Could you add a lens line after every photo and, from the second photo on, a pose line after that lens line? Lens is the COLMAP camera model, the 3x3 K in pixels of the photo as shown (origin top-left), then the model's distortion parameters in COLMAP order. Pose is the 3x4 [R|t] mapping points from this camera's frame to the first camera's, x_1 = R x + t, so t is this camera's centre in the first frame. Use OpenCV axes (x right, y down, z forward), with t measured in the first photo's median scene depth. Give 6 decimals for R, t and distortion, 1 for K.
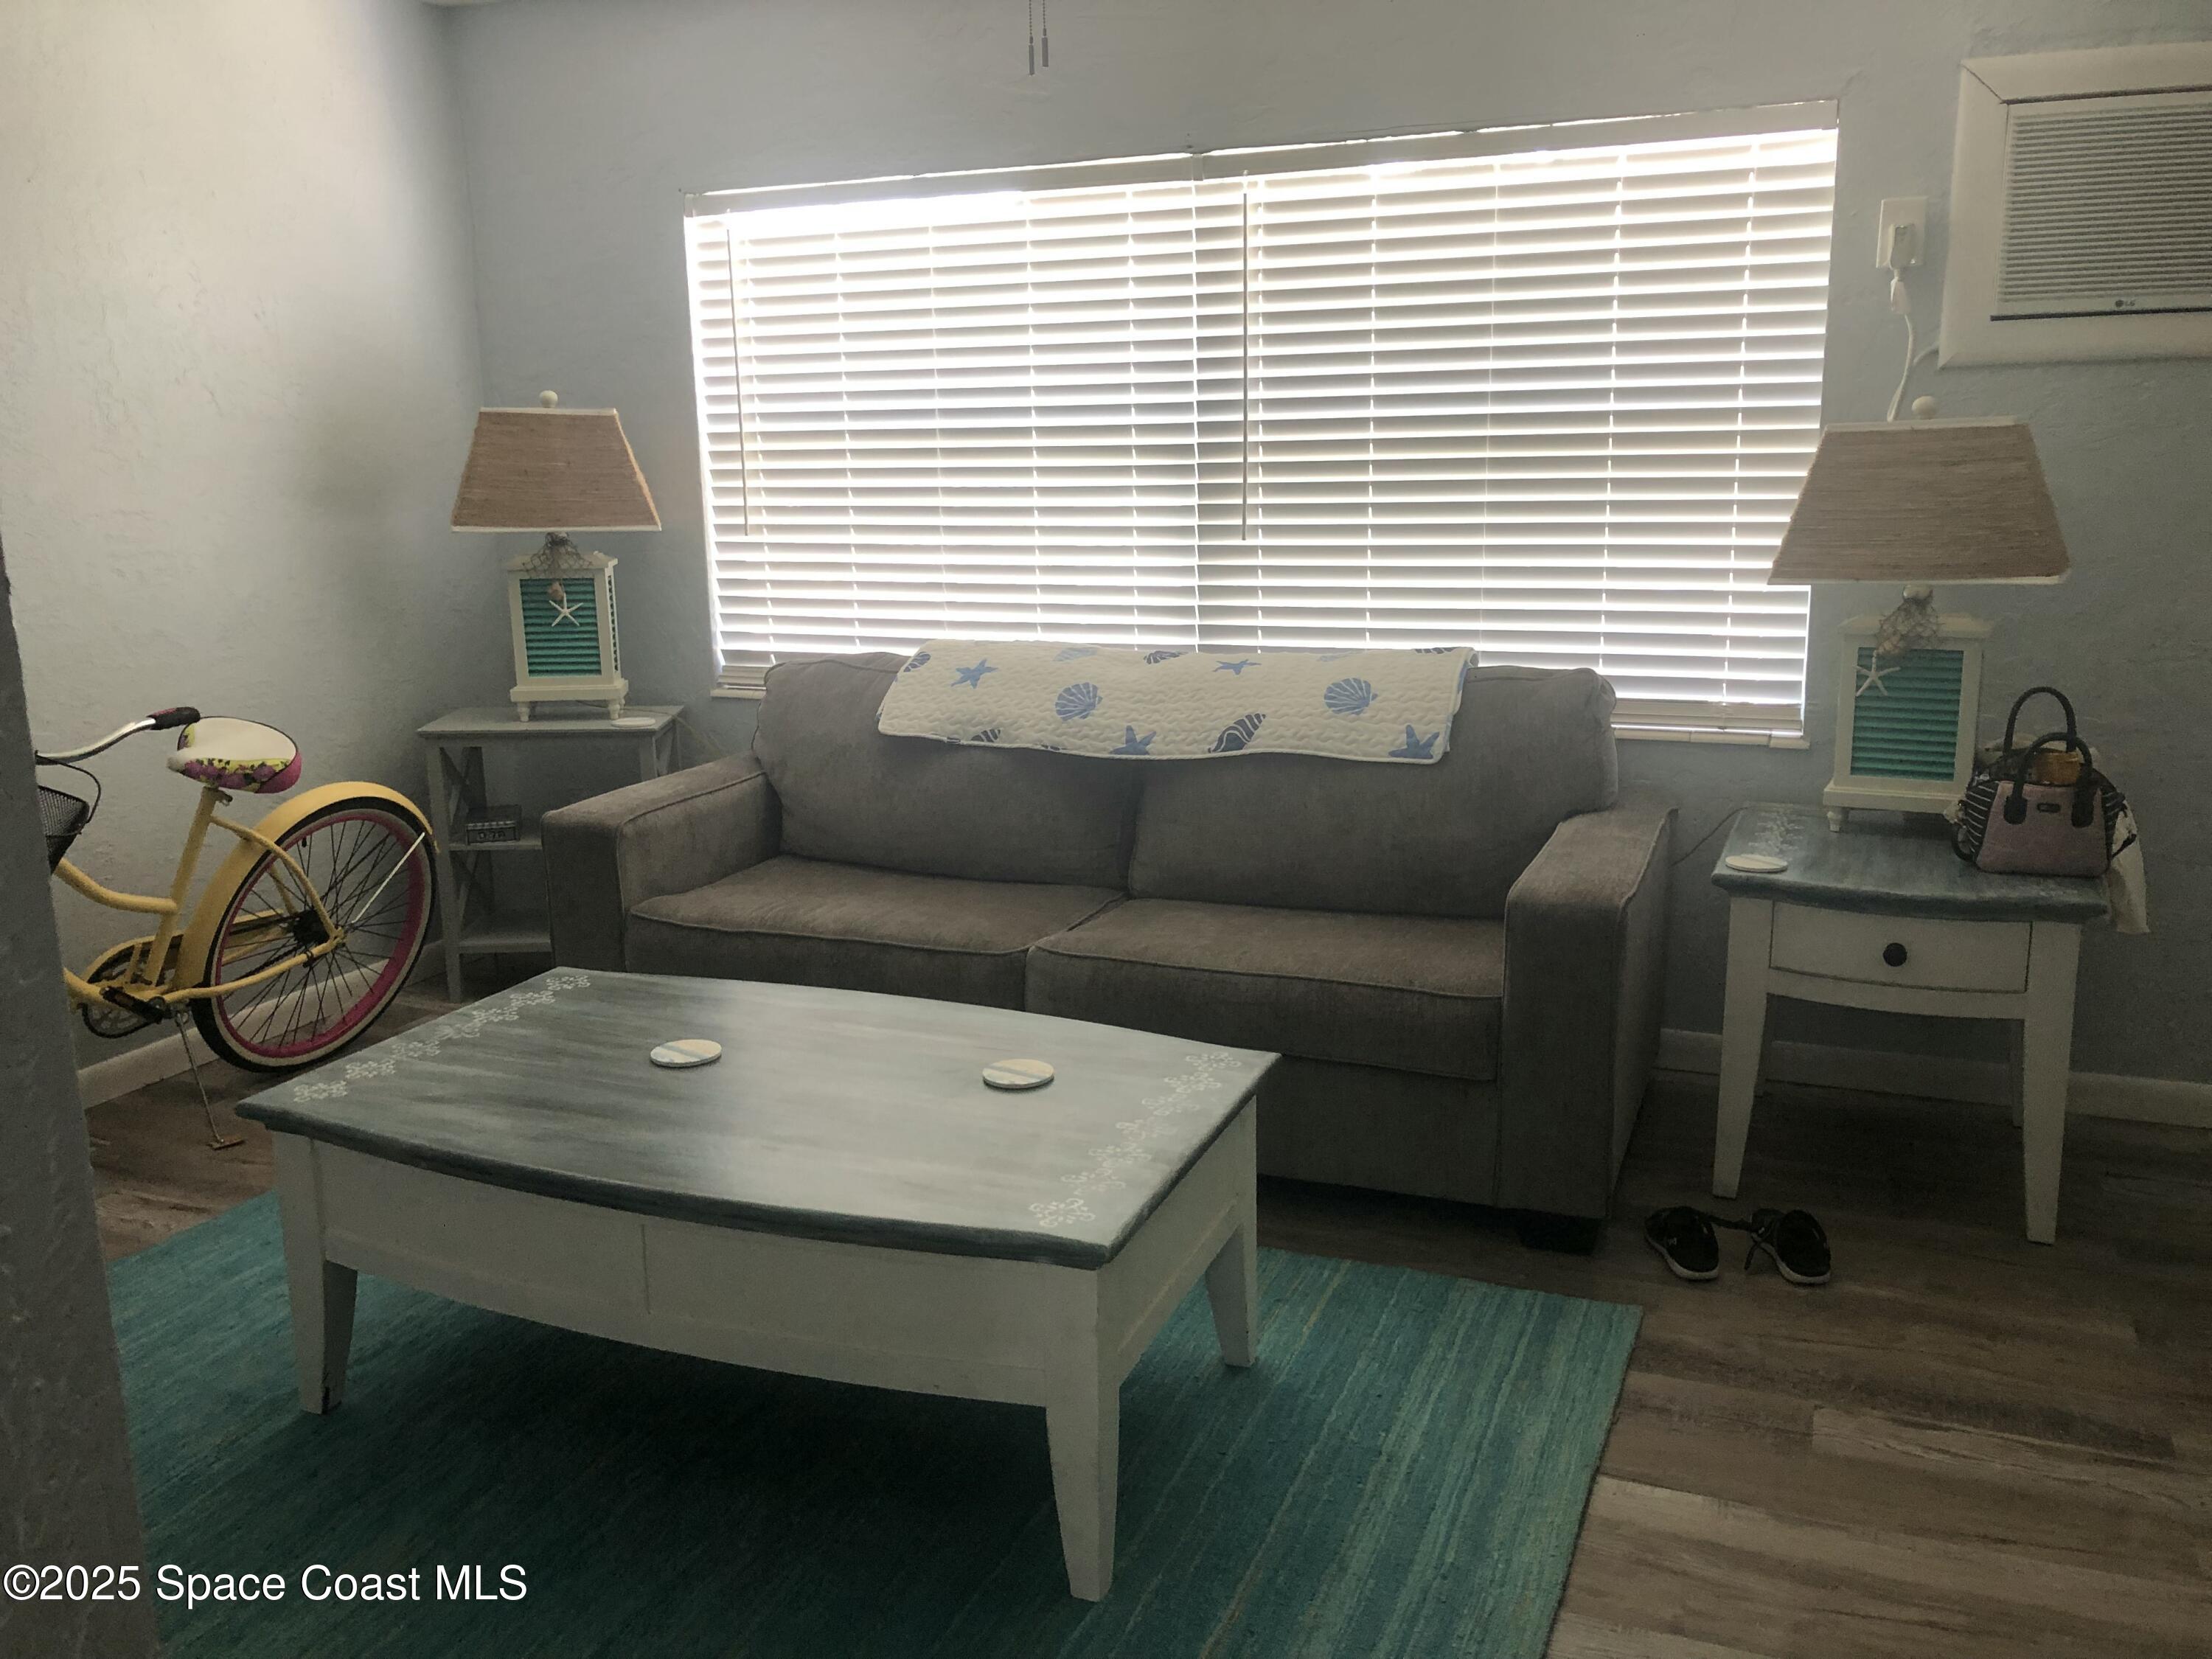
lens RADIAL K [[1883.8, 0, 1087.3], [0, 1883.8, 790.0], [0, 0, 1]] dist [0.067885, -0.029338]
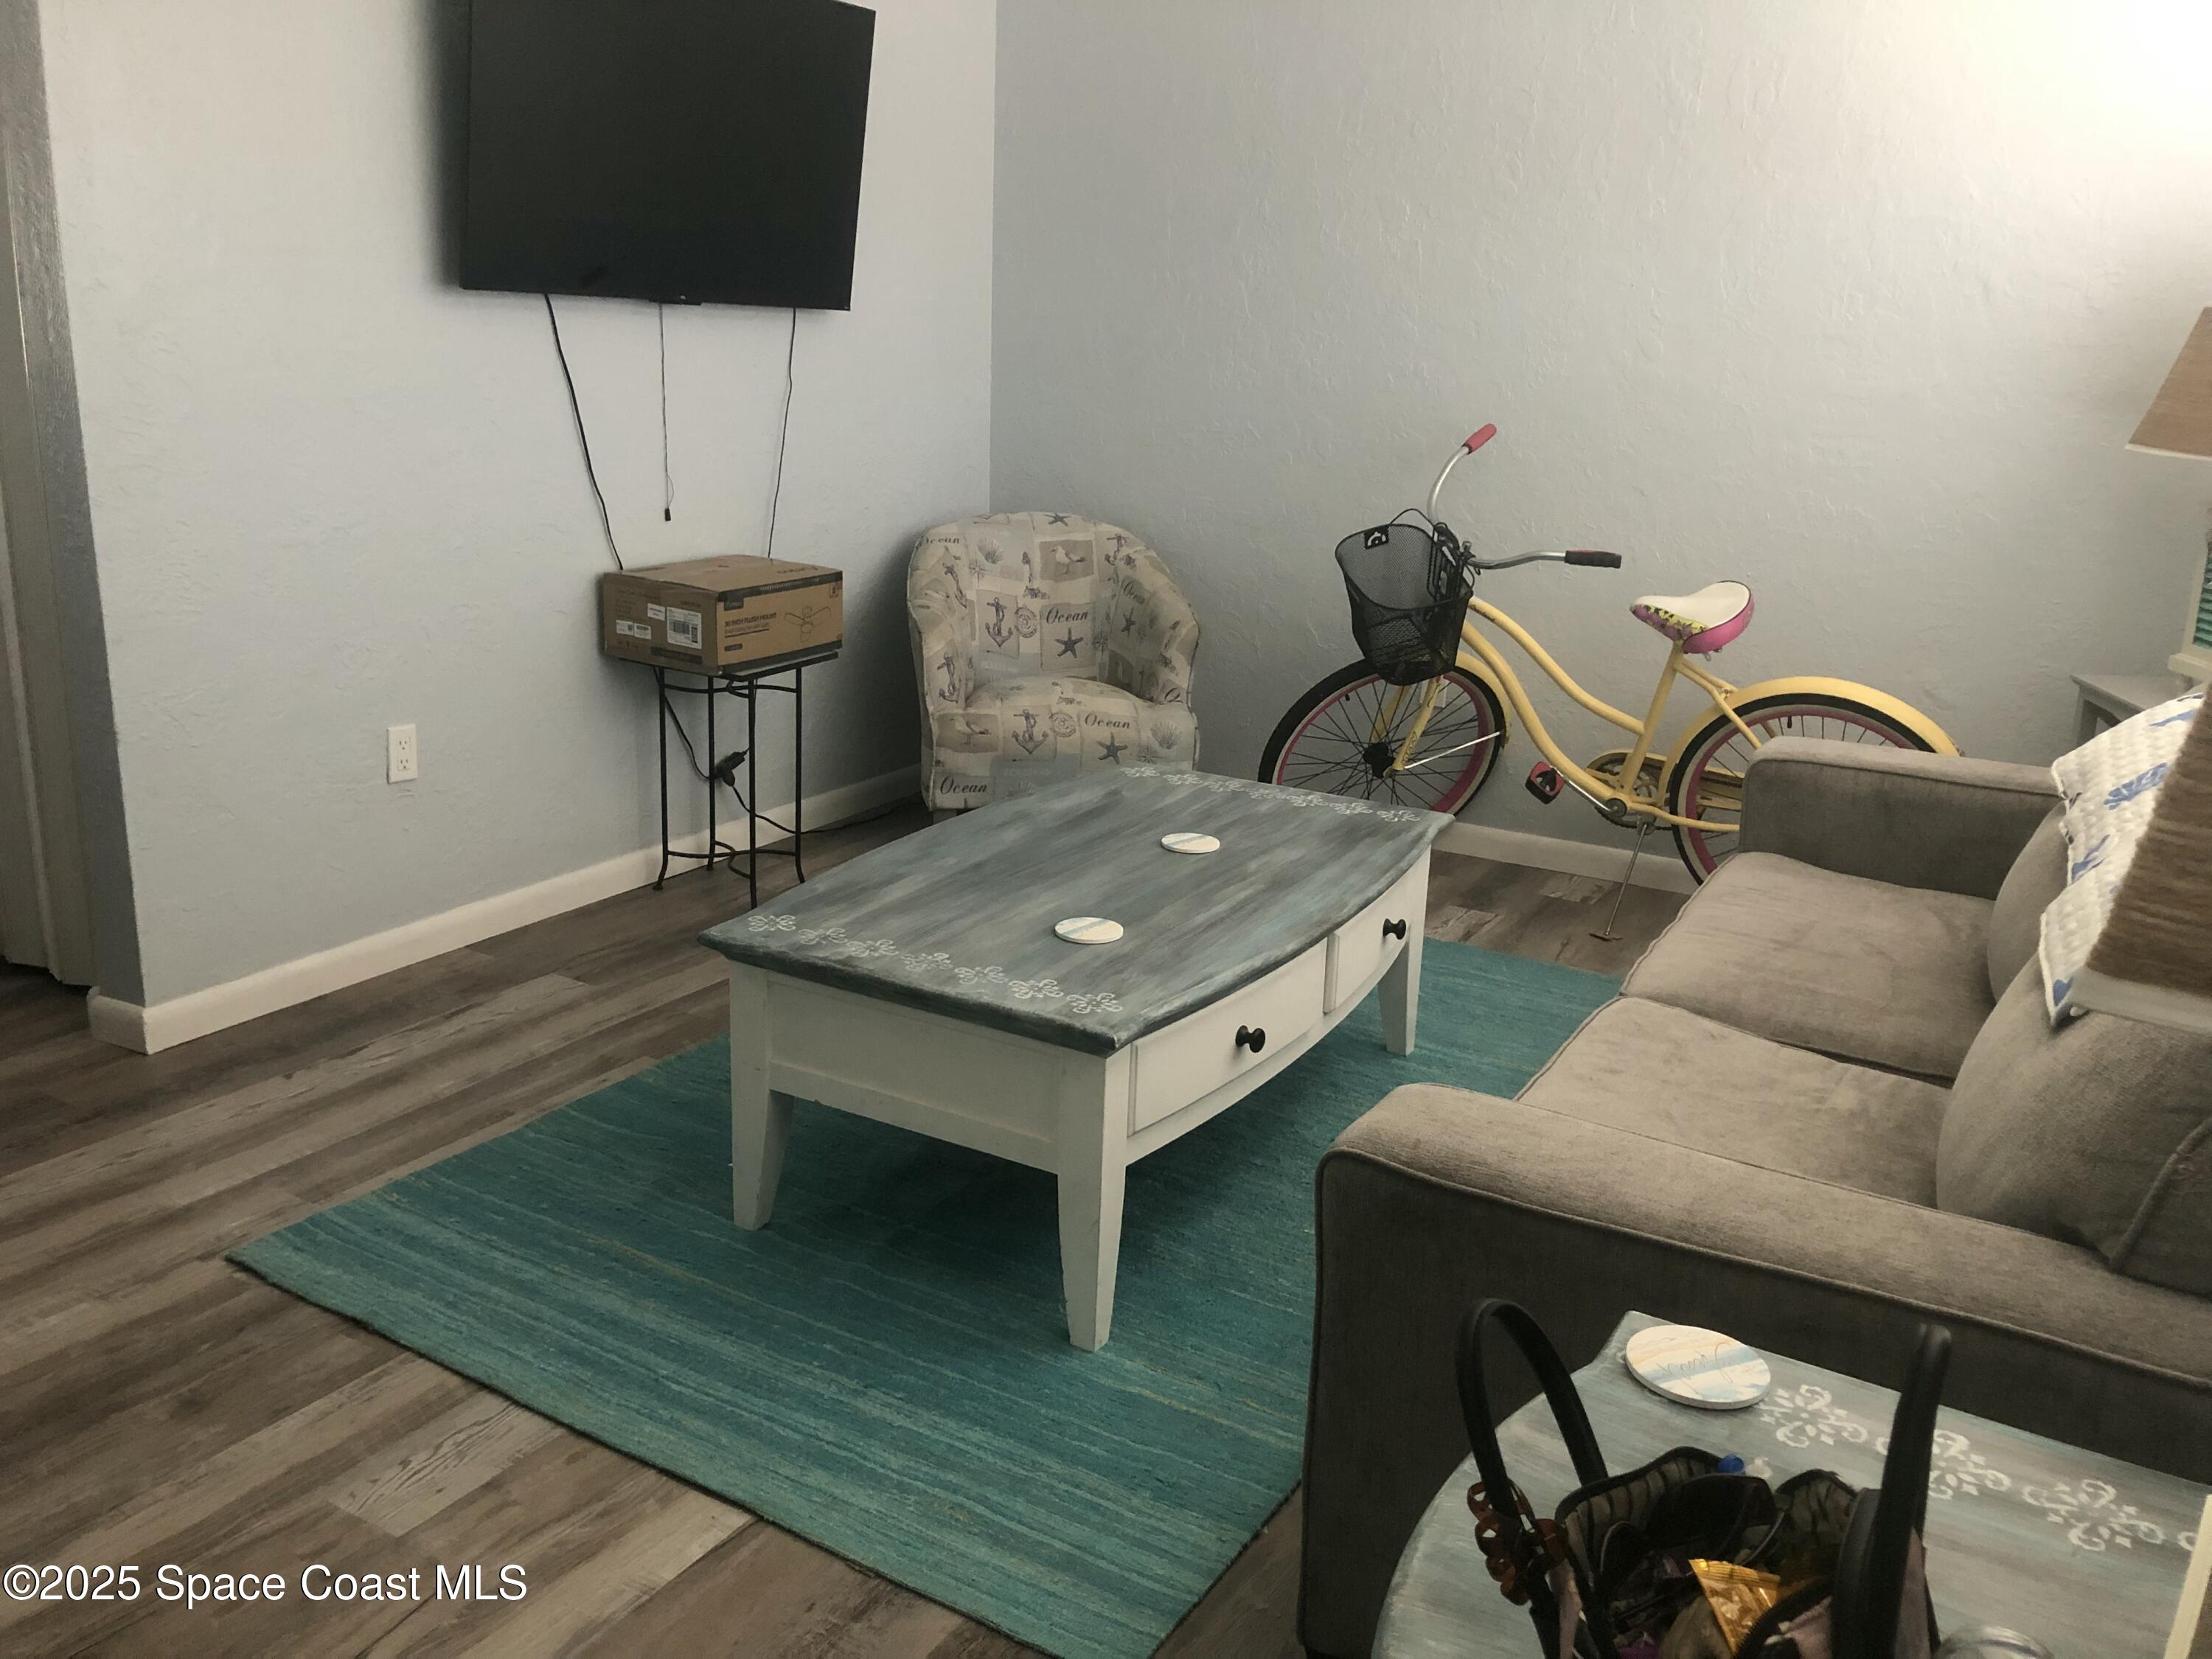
lens RADIAL K [[1883.8, 0, 1087.1], [0, 1883.8, 808.6], [0, 0, 1]] dist [0.067885, -0.029338]
pose [[-0.166963, 0.261321, -0.950702, 0.895184], [-0.223021, 0.929236, 0.294588, -0.207737], [0.960409, 0.261212, -0.096868, 1.045282]]
